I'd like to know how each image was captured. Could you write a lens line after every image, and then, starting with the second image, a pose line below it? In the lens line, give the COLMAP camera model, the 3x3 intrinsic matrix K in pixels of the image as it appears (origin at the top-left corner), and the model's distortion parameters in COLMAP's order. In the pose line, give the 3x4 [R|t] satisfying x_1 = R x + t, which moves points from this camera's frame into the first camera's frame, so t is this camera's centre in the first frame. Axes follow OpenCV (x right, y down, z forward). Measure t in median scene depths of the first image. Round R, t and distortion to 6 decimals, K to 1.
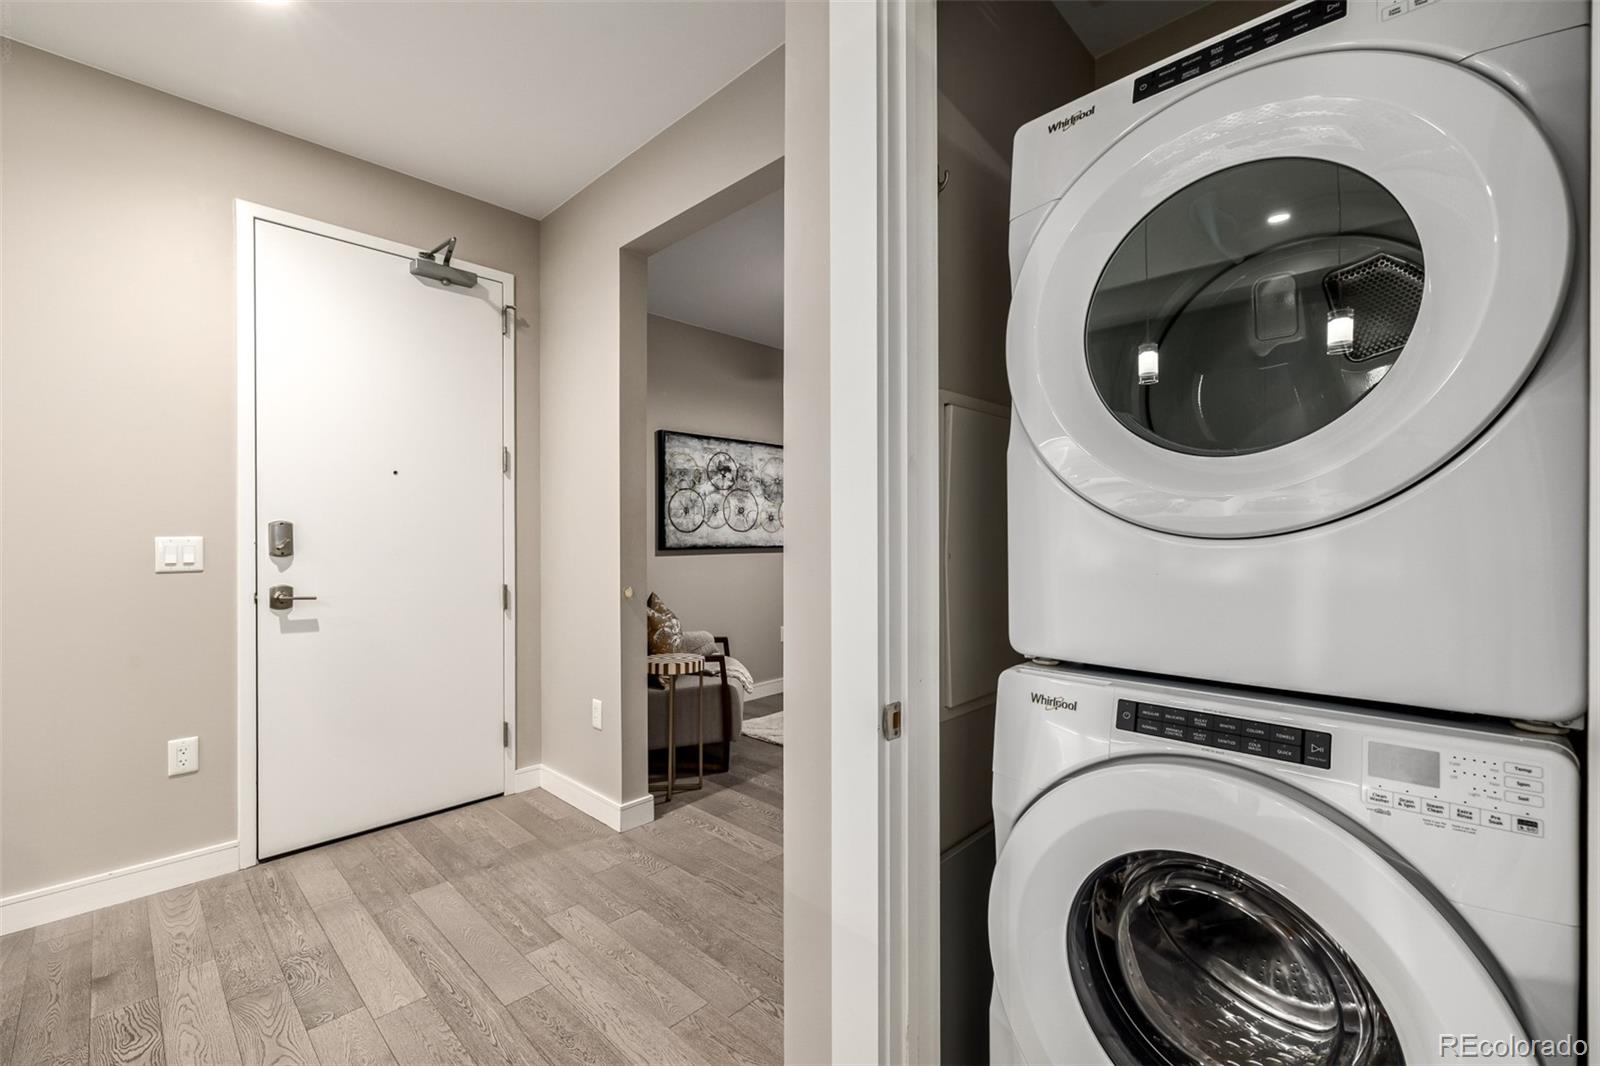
lens RADIAL K [[681.9, 0, 799.3], [0, 681.9, 535.7], [0, 0, 1]] dist [0.000566, -0.000017]
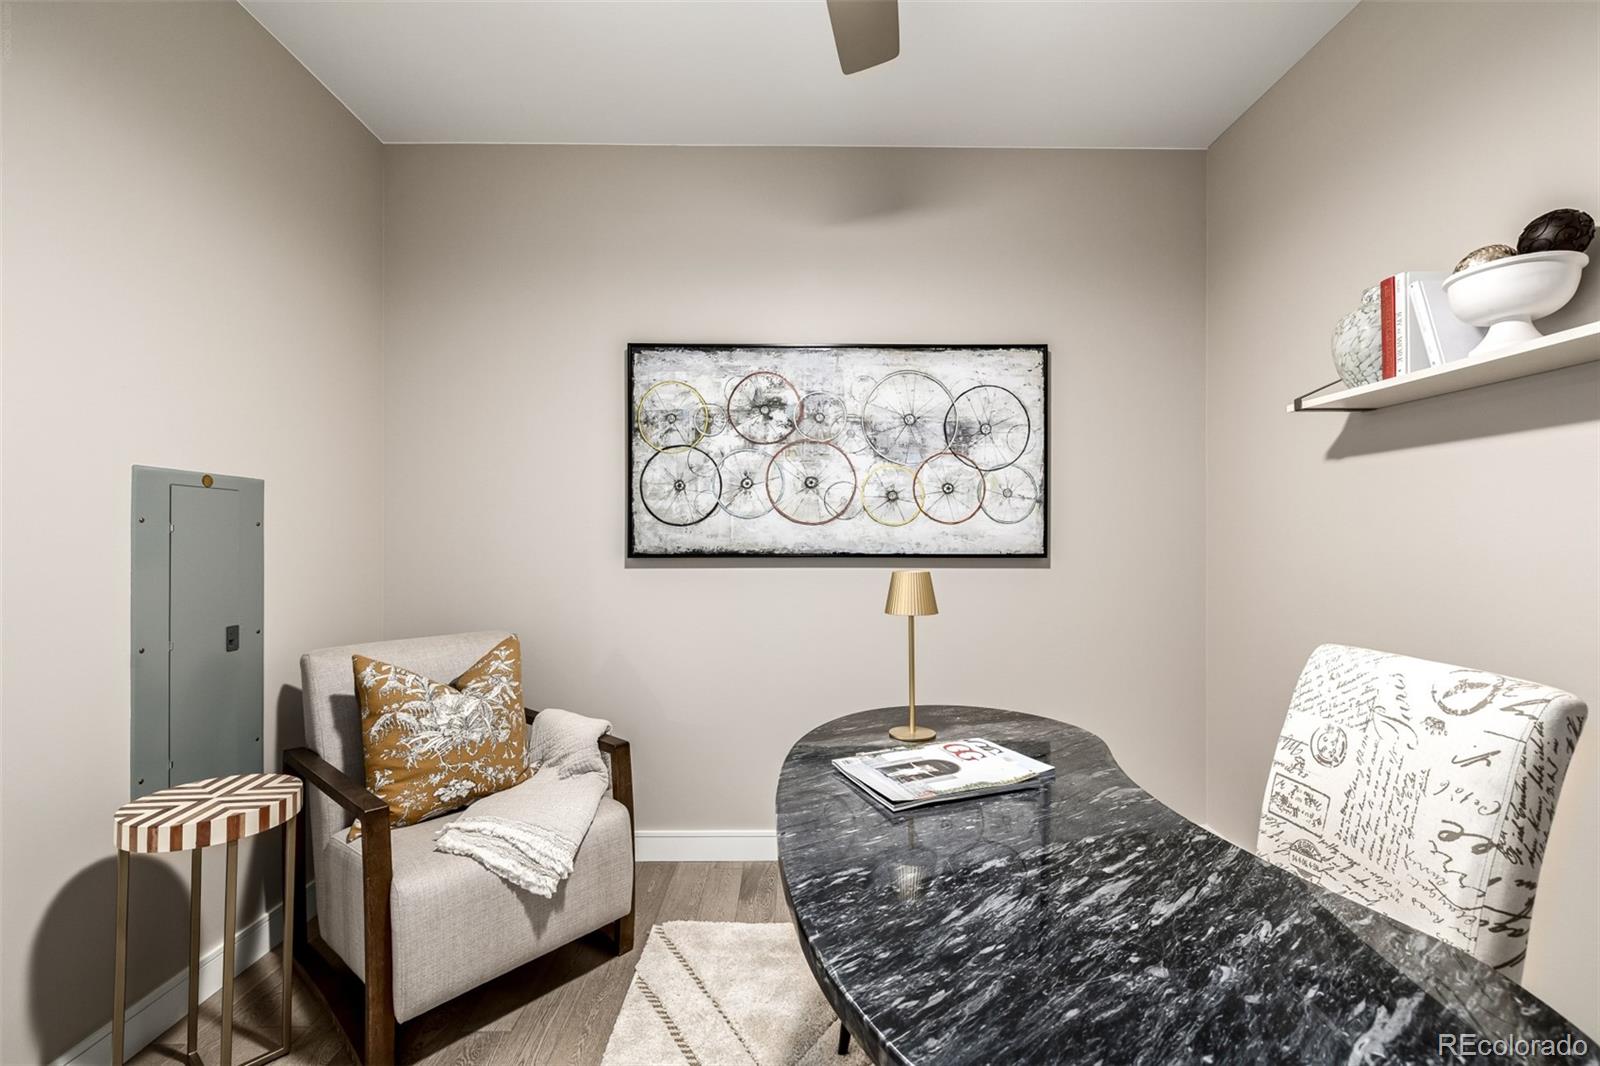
lens RADIAL K [[681.9, 0, 799.5], [0, 681.9, 542.7], [0, 0, 1]] dist [0.000566, -0.000017]
pose [[0.701760, 0.005067, -0.712396, 0.283752], [-0.002952, 0.999987, 0.004204, 0.005665], [0.712408, -0.000847, 0.701765, 0.670983]]
